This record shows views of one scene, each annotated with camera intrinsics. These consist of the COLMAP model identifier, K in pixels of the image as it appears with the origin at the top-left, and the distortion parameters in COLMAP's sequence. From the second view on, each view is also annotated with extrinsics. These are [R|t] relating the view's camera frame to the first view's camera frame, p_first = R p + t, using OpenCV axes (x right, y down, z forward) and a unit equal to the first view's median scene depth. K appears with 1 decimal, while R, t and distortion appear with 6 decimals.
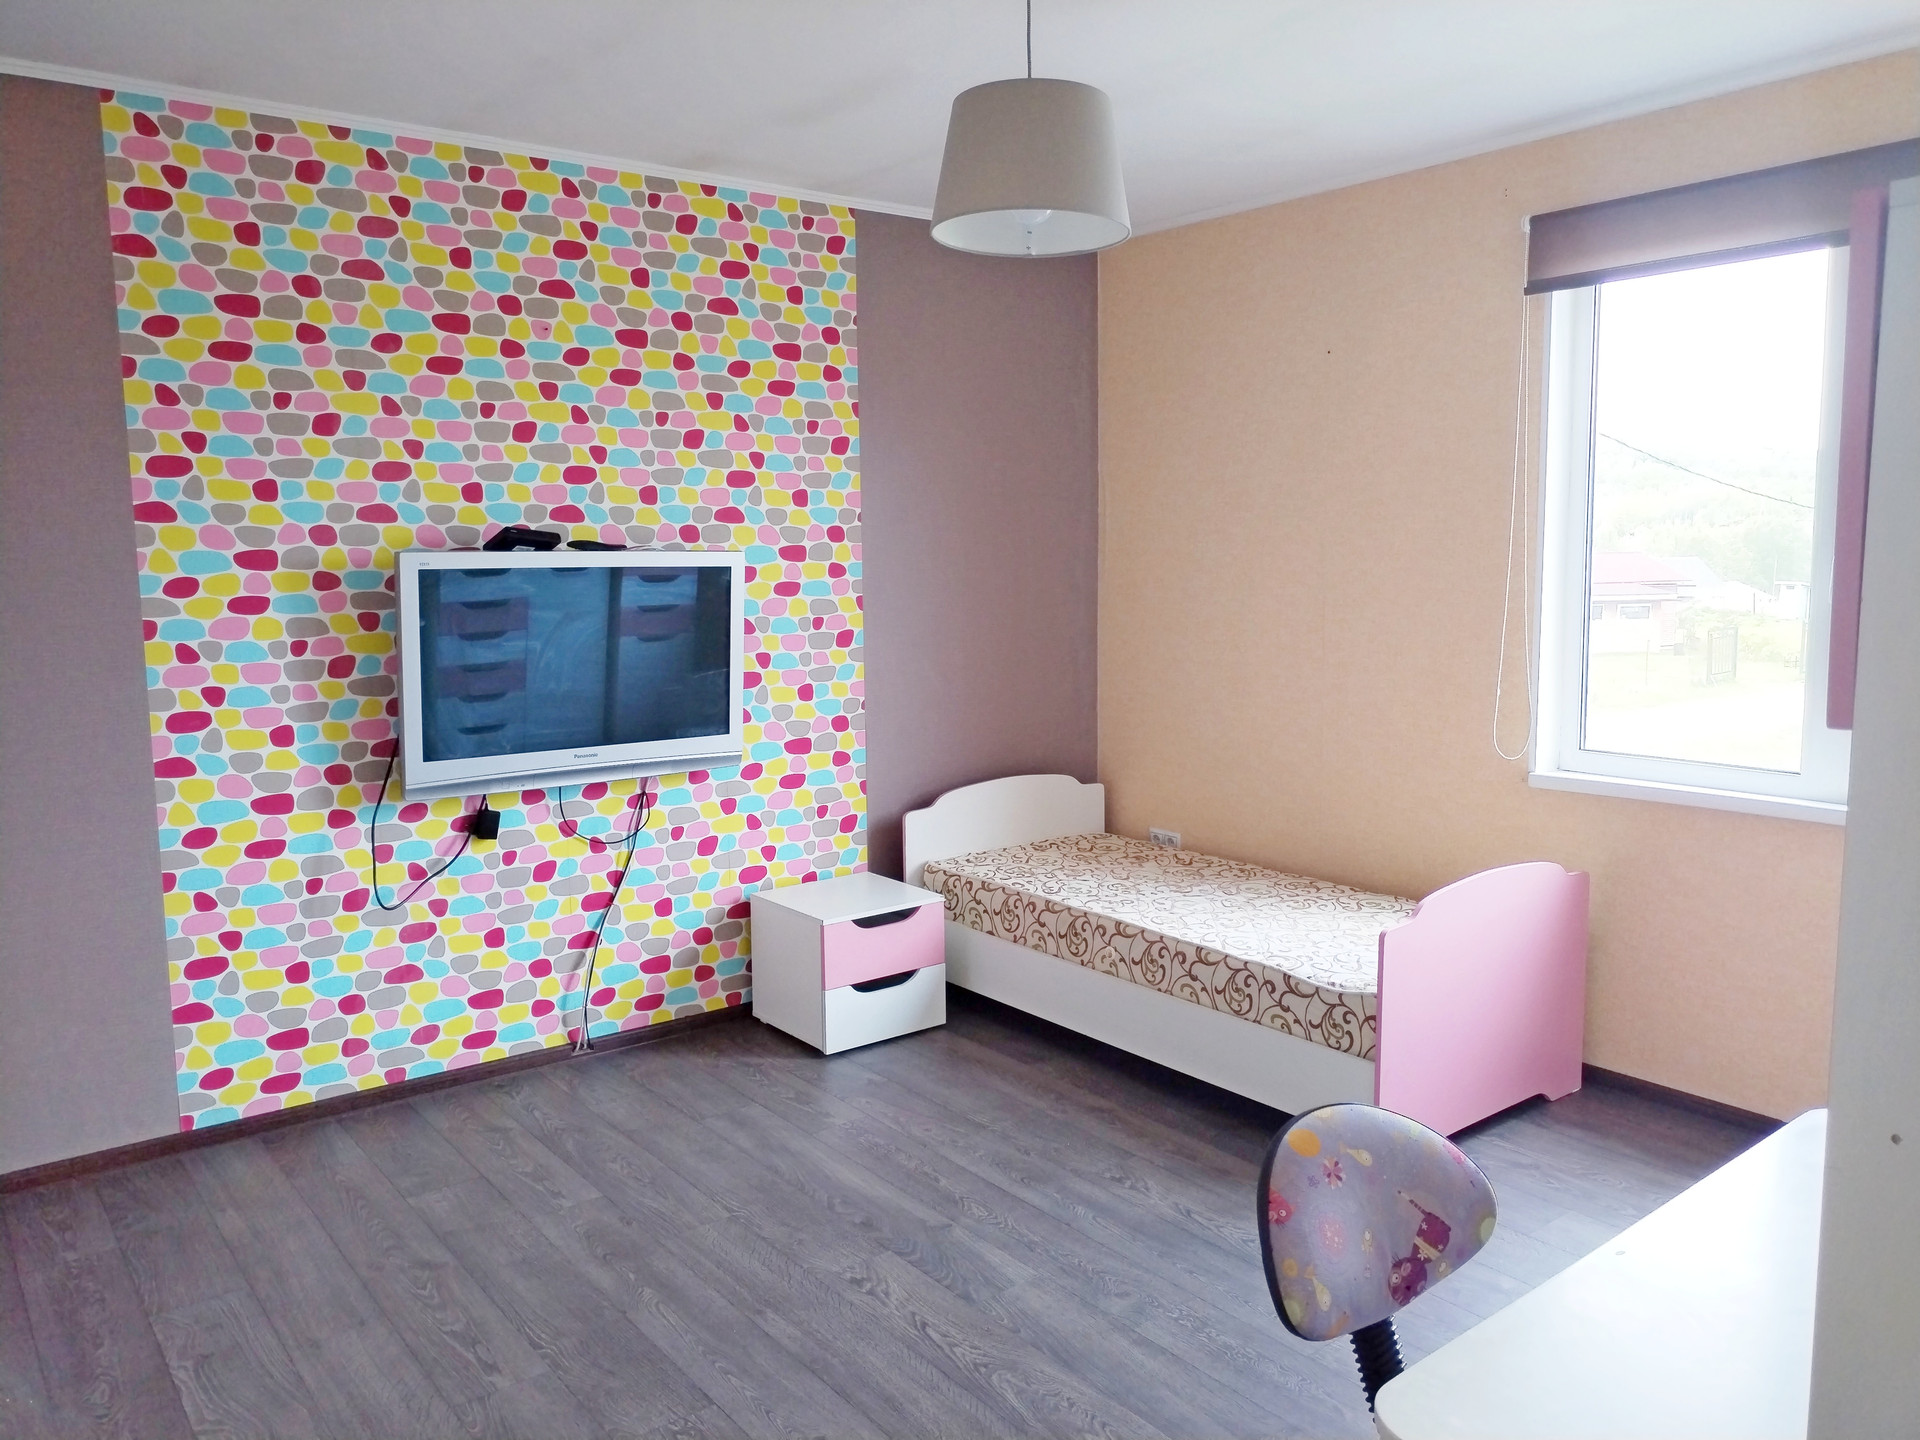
lens RADIAL K [[1425.9, 0, 968.7], [0, 1425.9, 716.9], [0, 0, 1]] dist [0.016201, -0.007451]
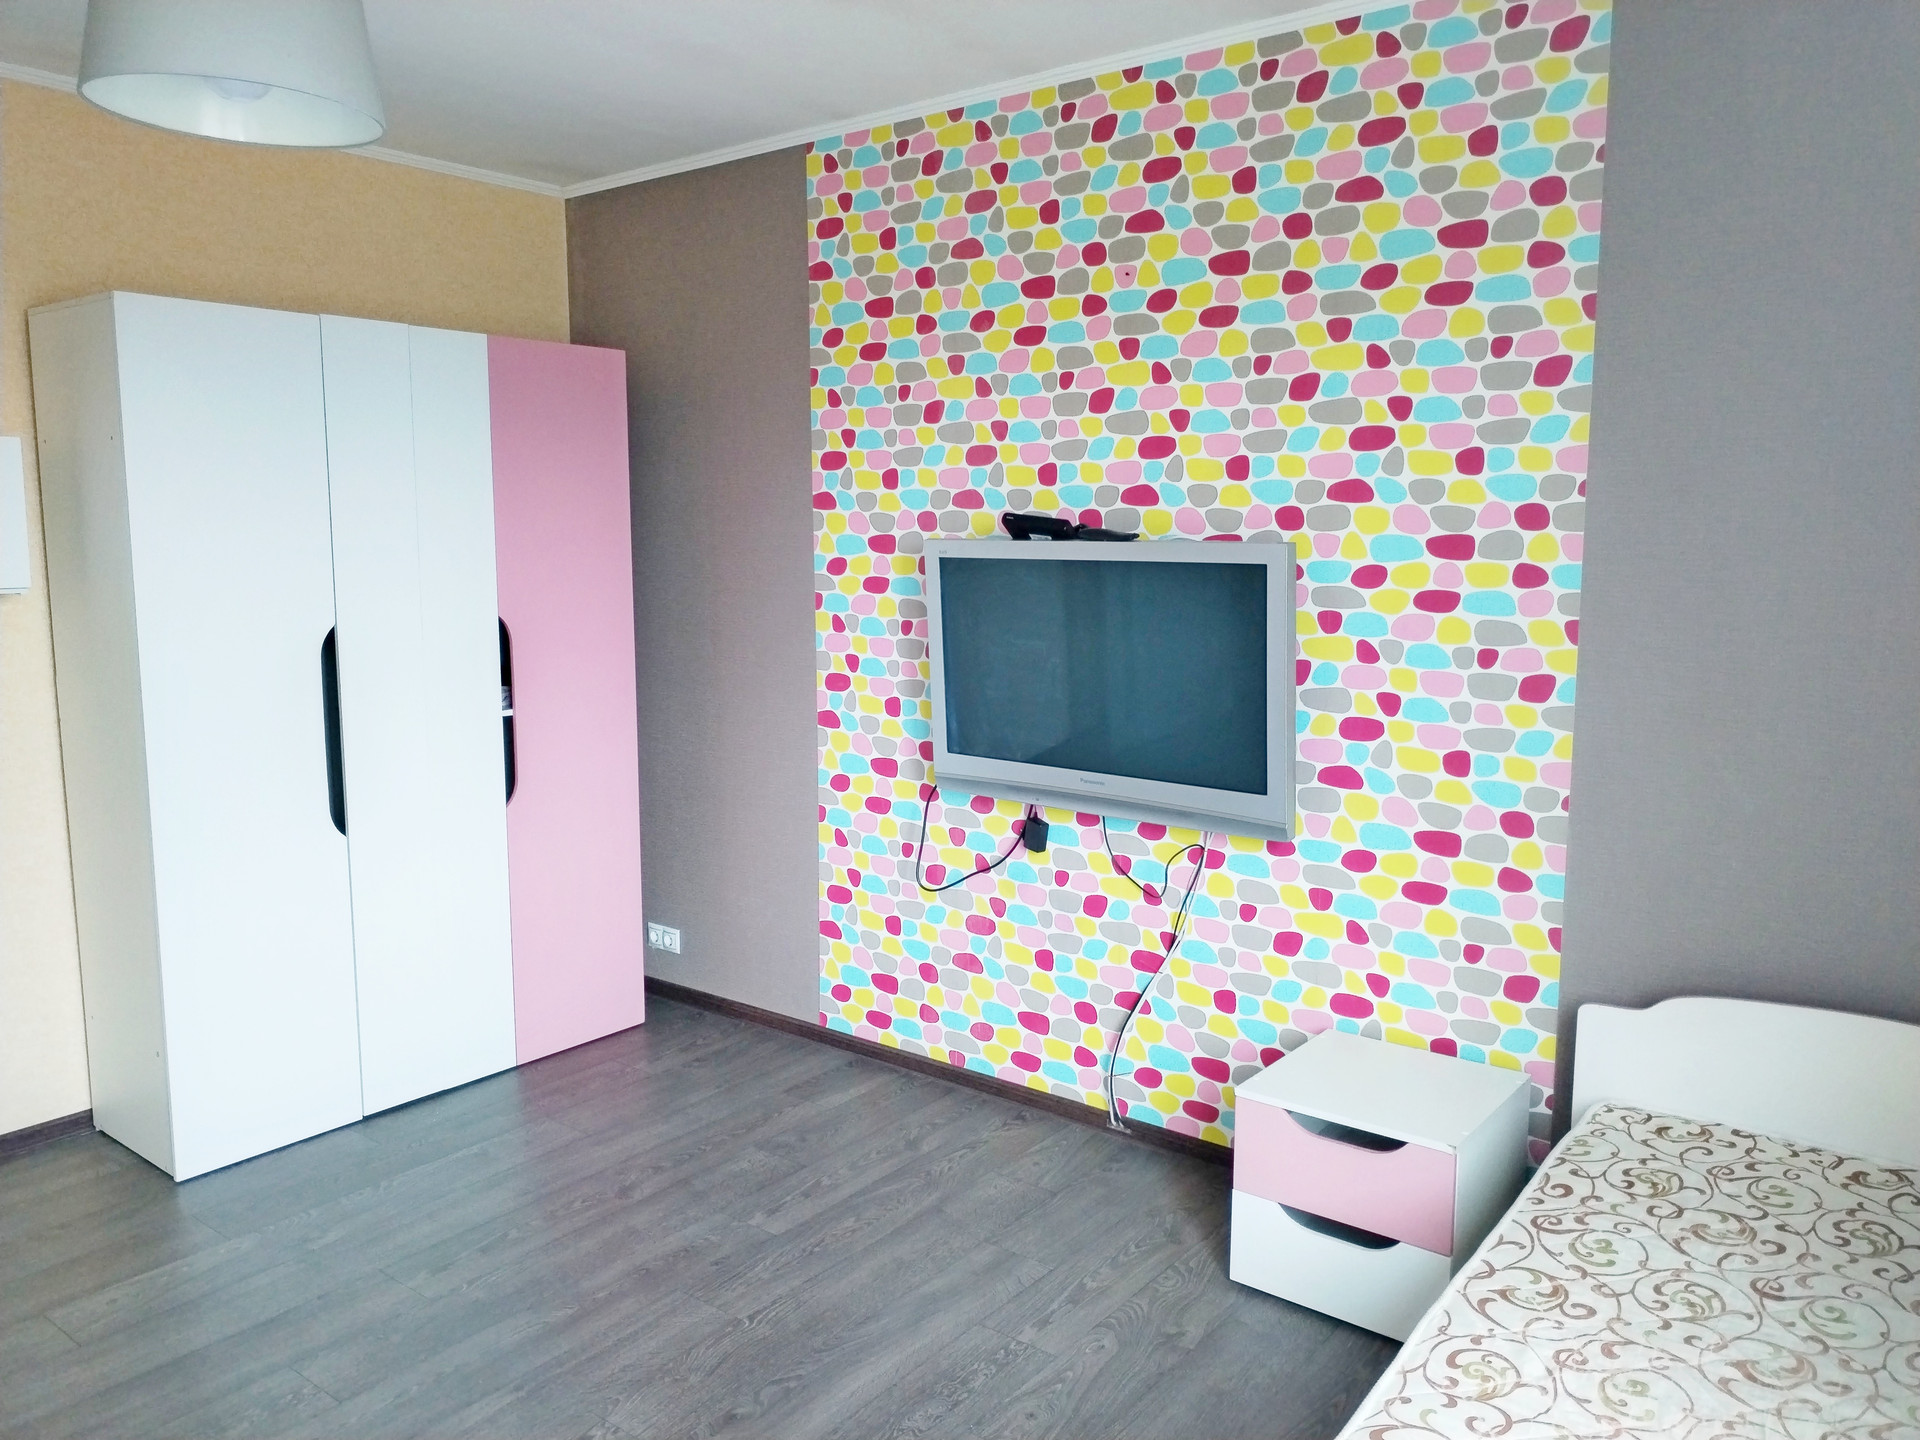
lens RADIAL K [[1444.3, 0, 962.6], [0, 1444.3, 710.2], [0, 0, 1]] dist [0.110091, -0.252847]
pose [[0.236784, 0.134712, -0.962178, 0.552166], [-0.117460, 0.987046, 0.109288, -0.103217], [0.964436, 0.087140, 0.249540, 0.733032]]
